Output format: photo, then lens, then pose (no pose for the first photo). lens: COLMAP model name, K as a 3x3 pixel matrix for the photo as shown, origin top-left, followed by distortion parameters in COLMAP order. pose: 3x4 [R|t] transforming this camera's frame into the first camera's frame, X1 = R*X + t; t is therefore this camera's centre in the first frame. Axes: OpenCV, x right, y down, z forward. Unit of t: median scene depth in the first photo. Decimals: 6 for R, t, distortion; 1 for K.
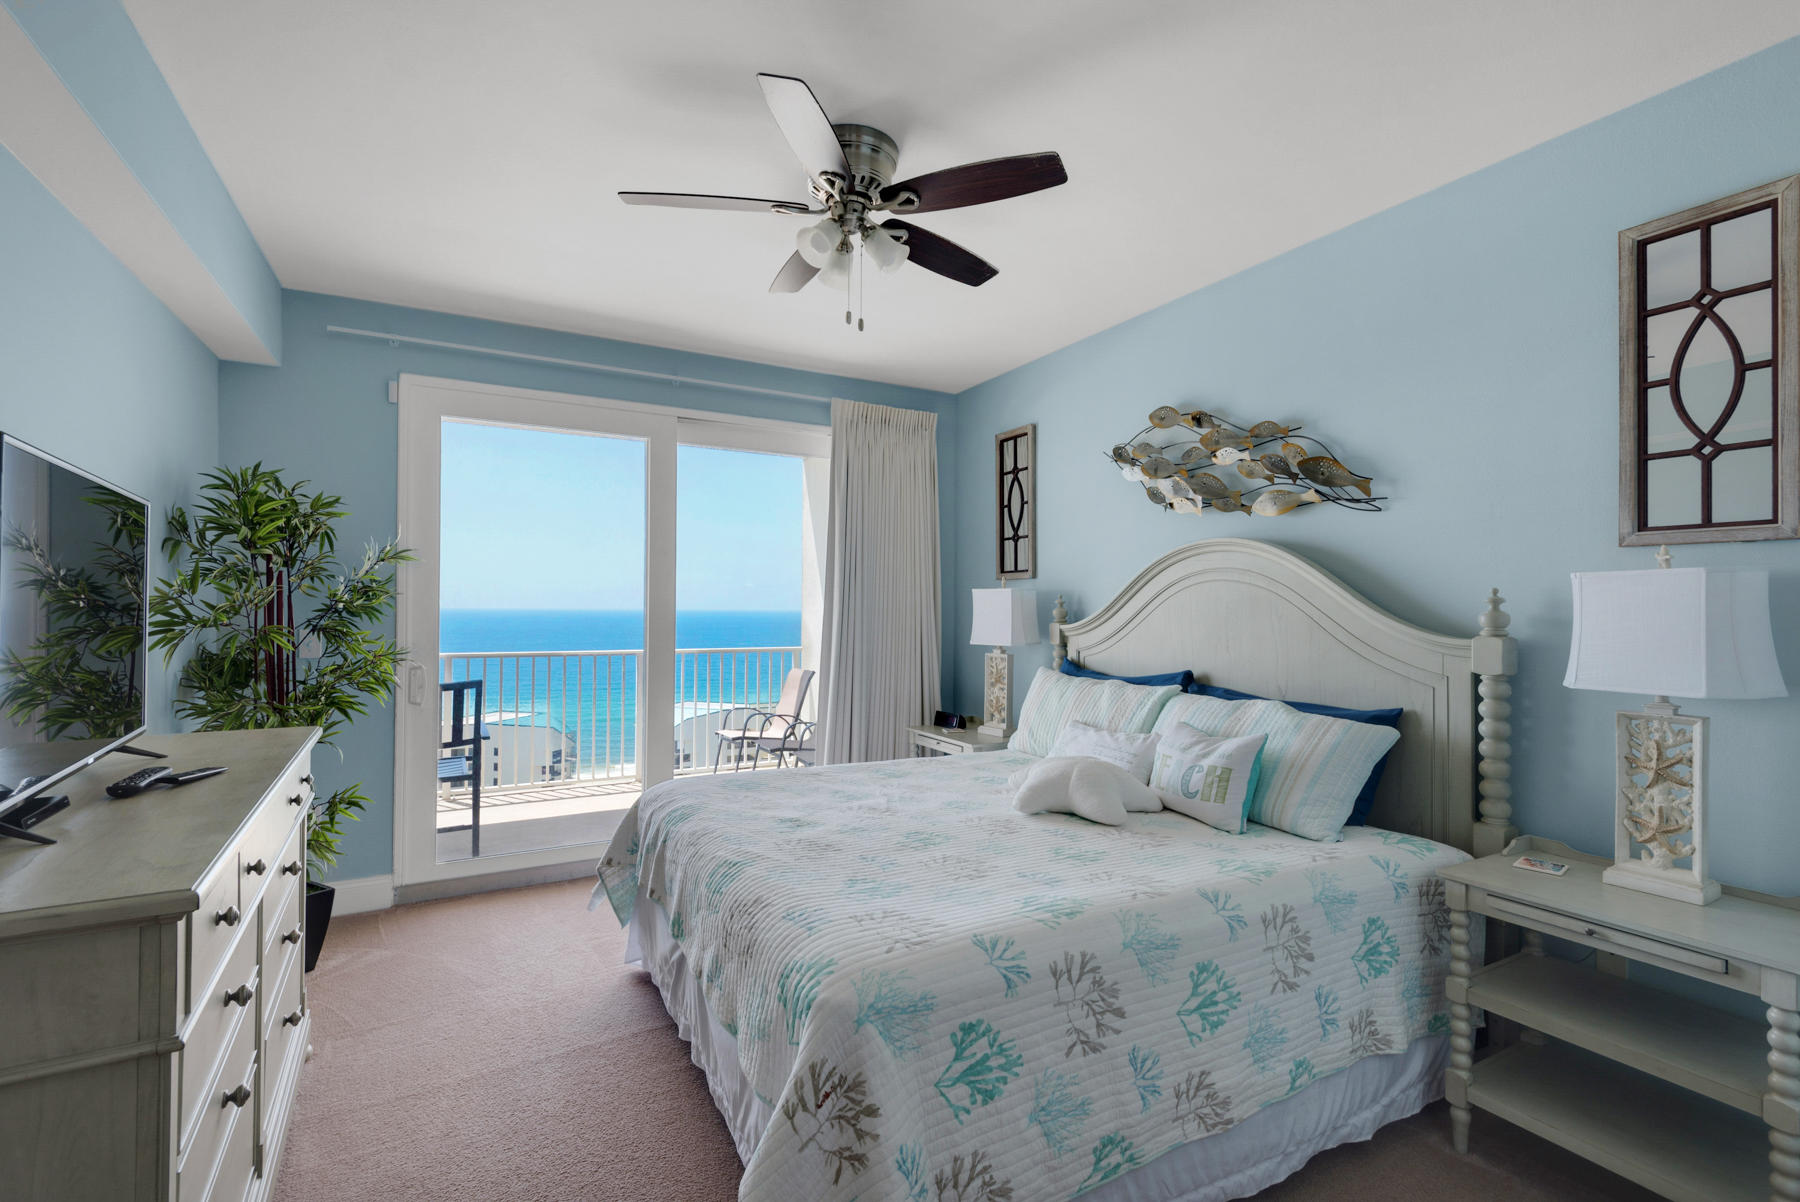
lens RADIAL K [[806.8, 0, 899.4], [0, 806.8, 601.8], [0, 0, 1]] dist [0.011670, -0.003442]
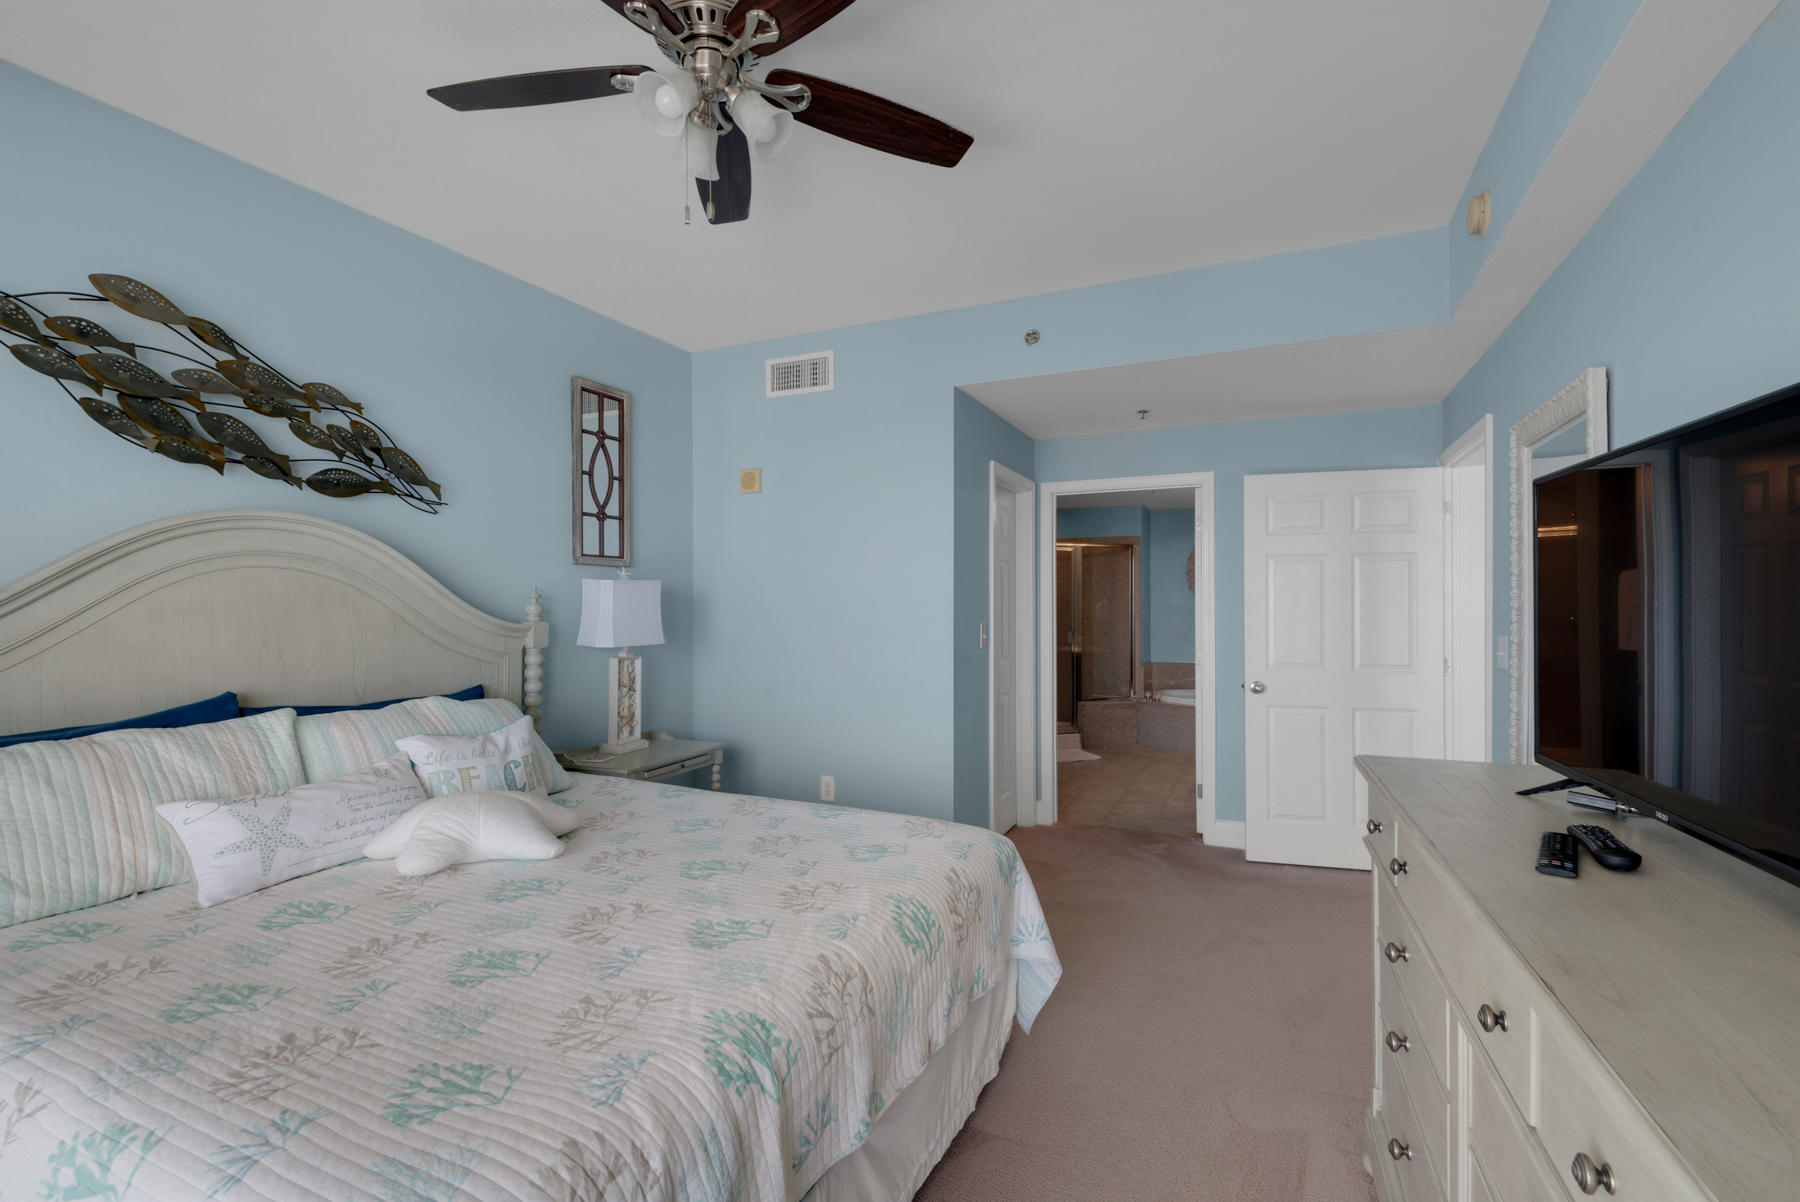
lens RADIAL K [[806.8, 0, 886.9], [0, 806.8, 591.8], [0, 0, 1]] dist [0.011670, -0.003442]
pose [[-0.600631, 0.013954, 0.799404, -0.852877], [0.006445, 0.999900, -0.012612, 0.015546], [-0.799500, -0.002422, -0.600661, 1.516744]]
